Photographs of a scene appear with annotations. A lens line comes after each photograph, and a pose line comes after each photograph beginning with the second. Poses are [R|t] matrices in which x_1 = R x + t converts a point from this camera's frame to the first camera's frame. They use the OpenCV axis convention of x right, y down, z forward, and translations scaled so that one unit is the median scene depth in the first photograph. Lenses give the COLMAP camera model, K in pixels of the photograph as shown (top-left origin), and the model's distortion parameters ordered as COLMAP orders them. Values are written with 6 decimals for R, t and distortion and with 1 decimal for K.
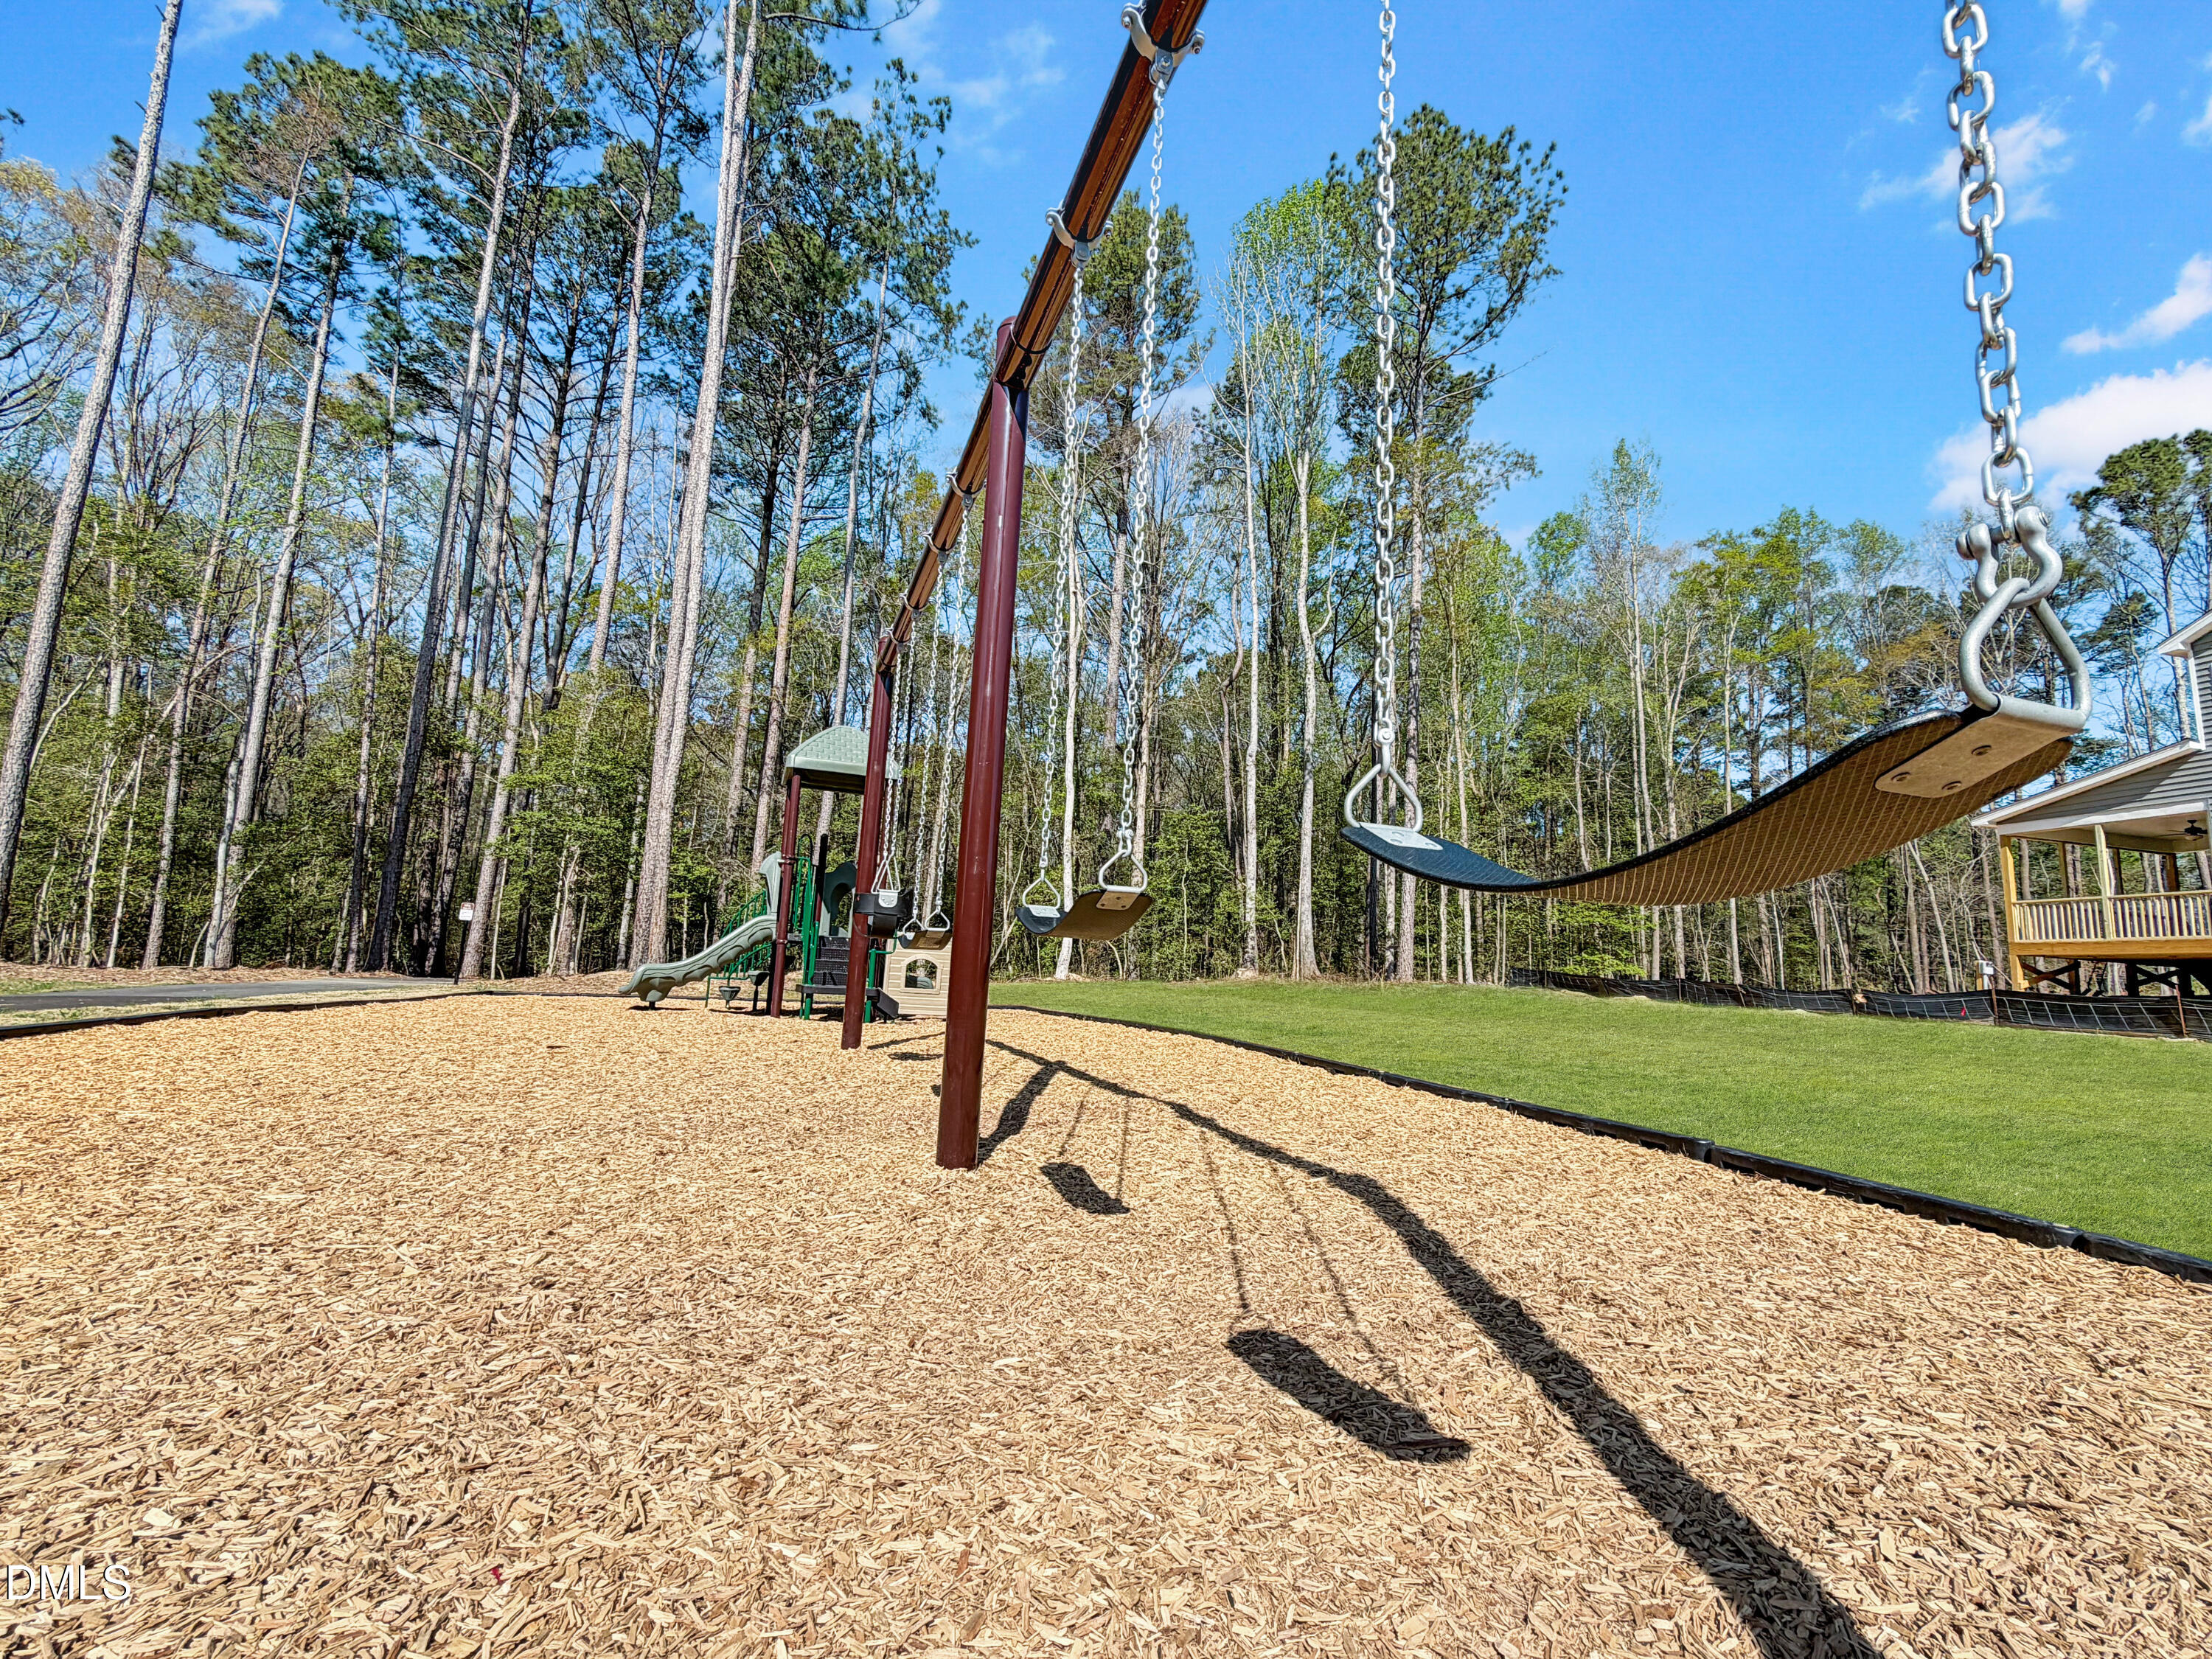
lens RADIAL K [[969.7, 0, 1106.0], [0, 969.7, 829.5], [0, 0, 1]] dist [0.001617, -0.000484]
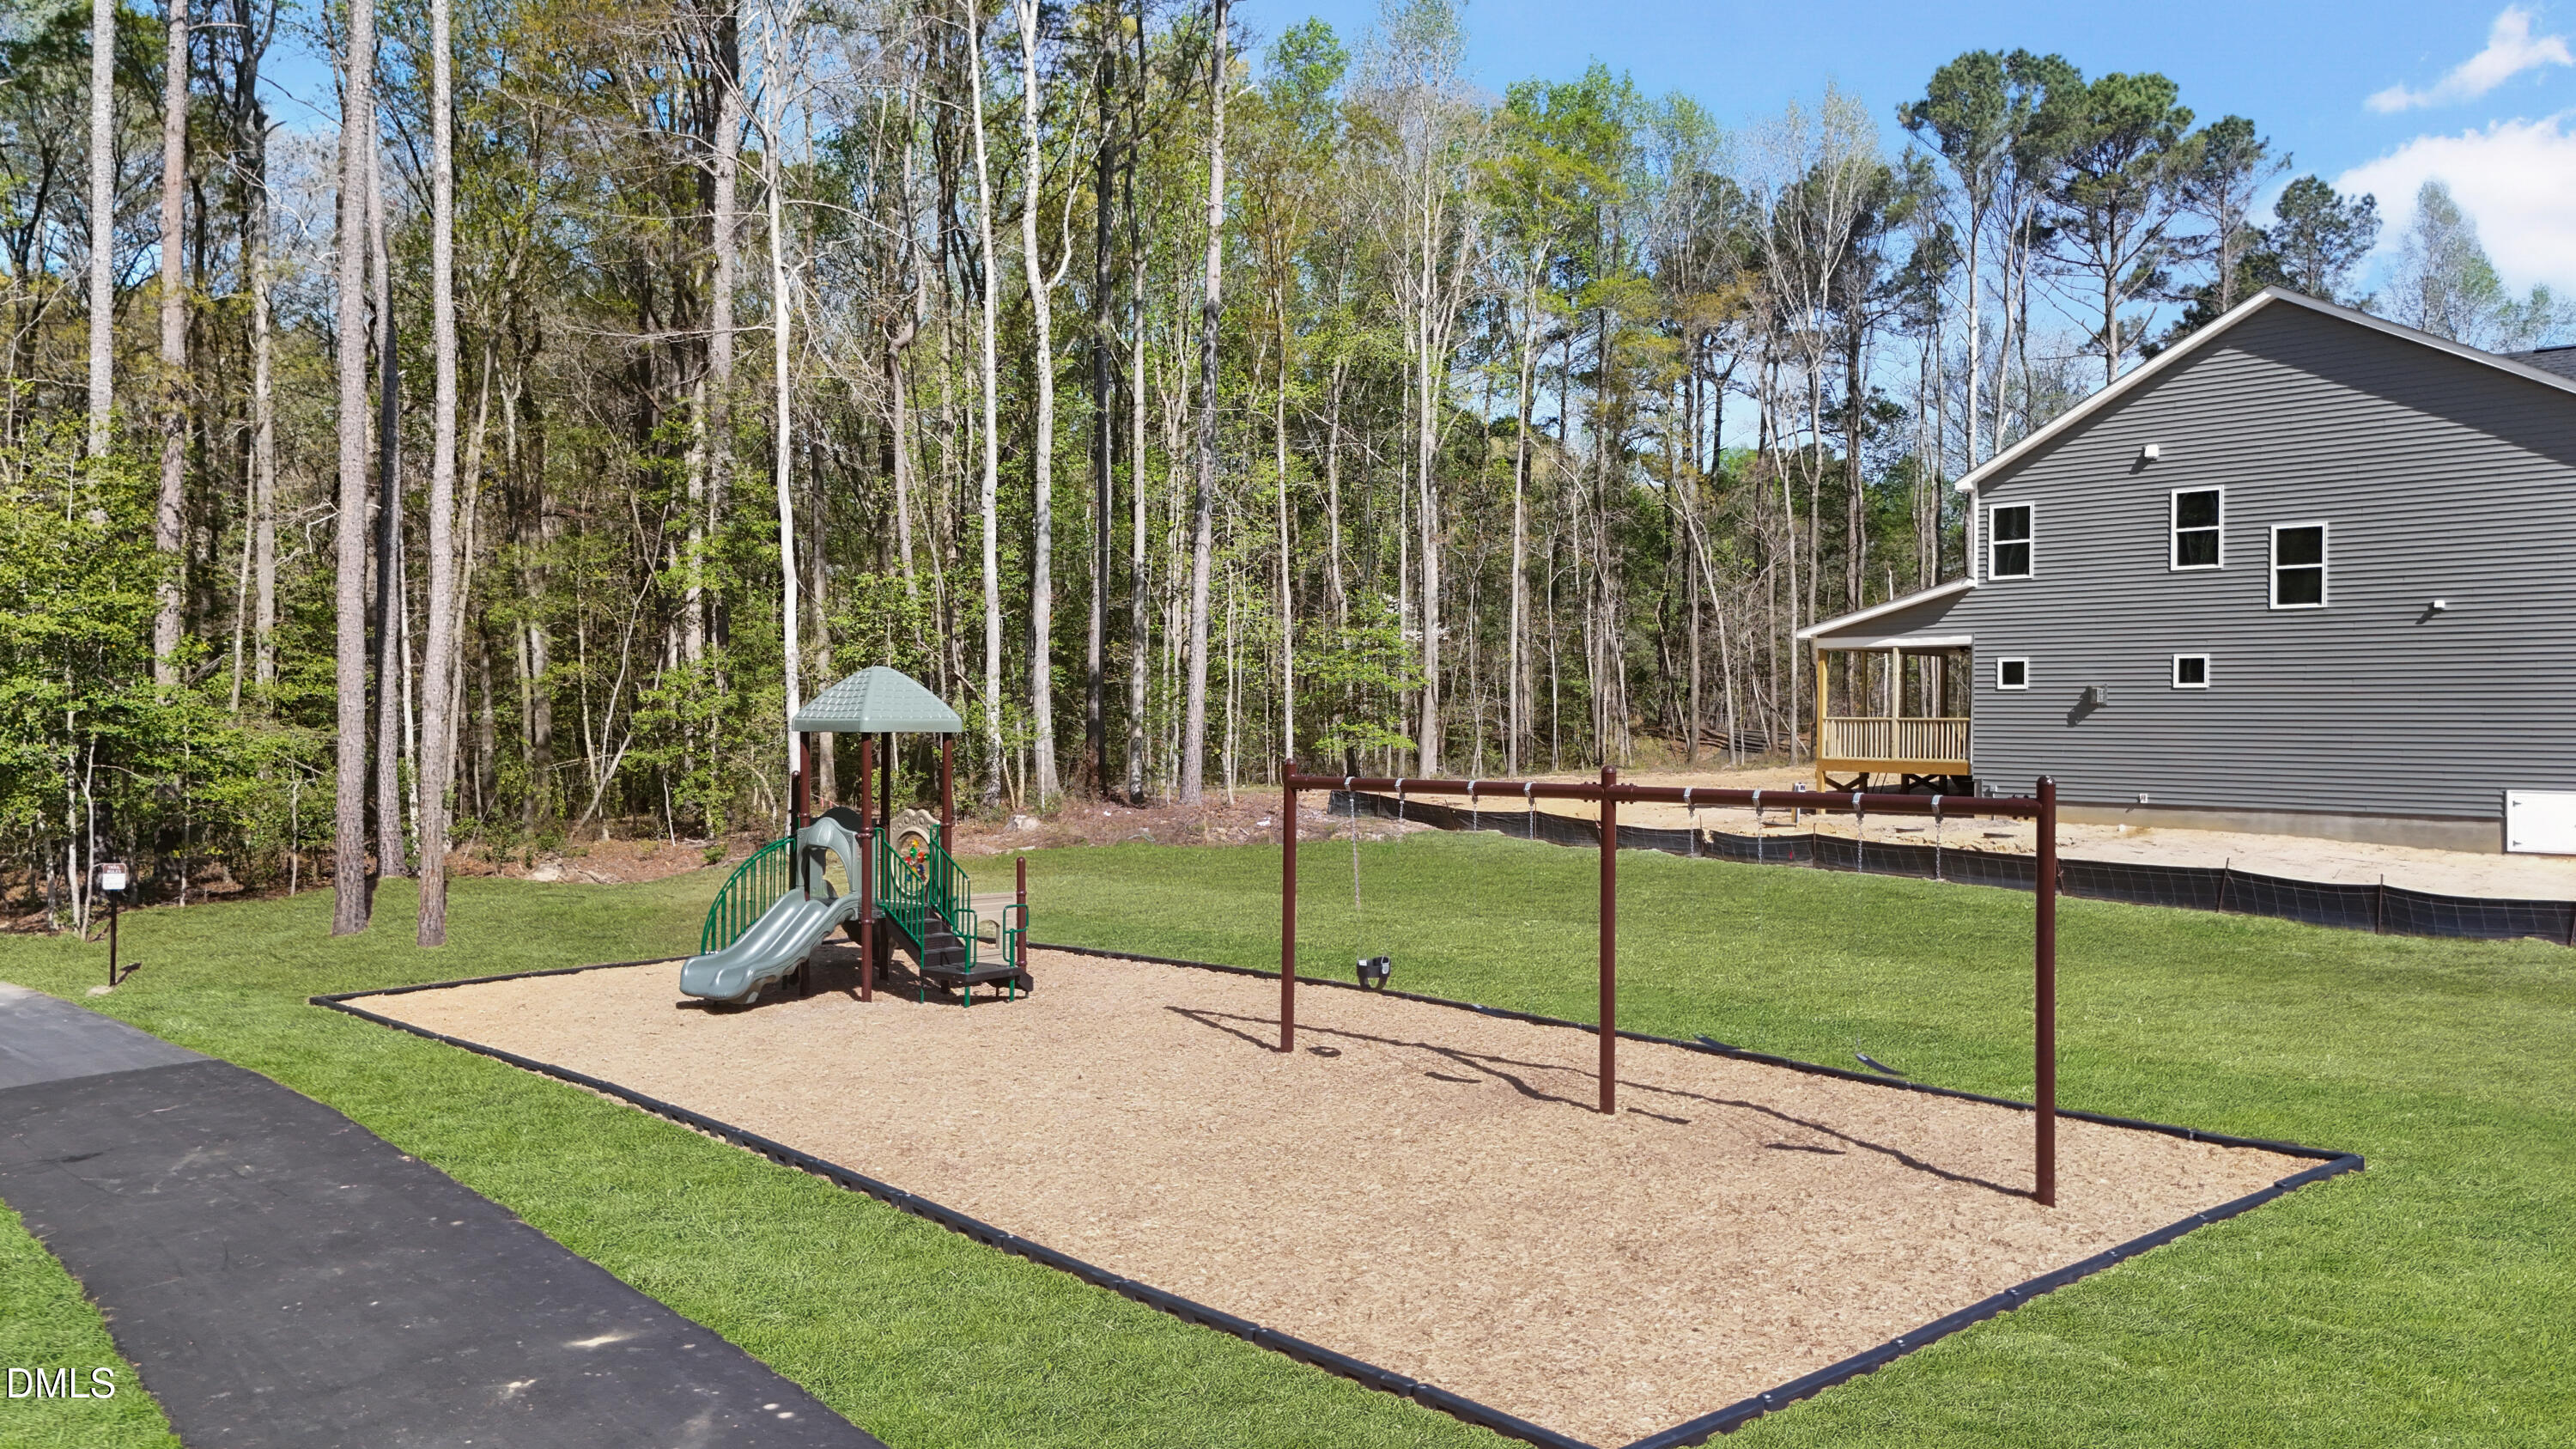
lens RADIAL K [[1859.6, 0, 1288.0], [0, 1859.6, 724.5], [0, 0, 1]] dist [-0.003820, 0.103974]
pose [[0.879792, -0.041722, 0.473524, -0.300138], [-0.039352, 0.986329, 0.160019, -0.136940], [-0.473727, -0.159418, 0.866123, -0.258035]]
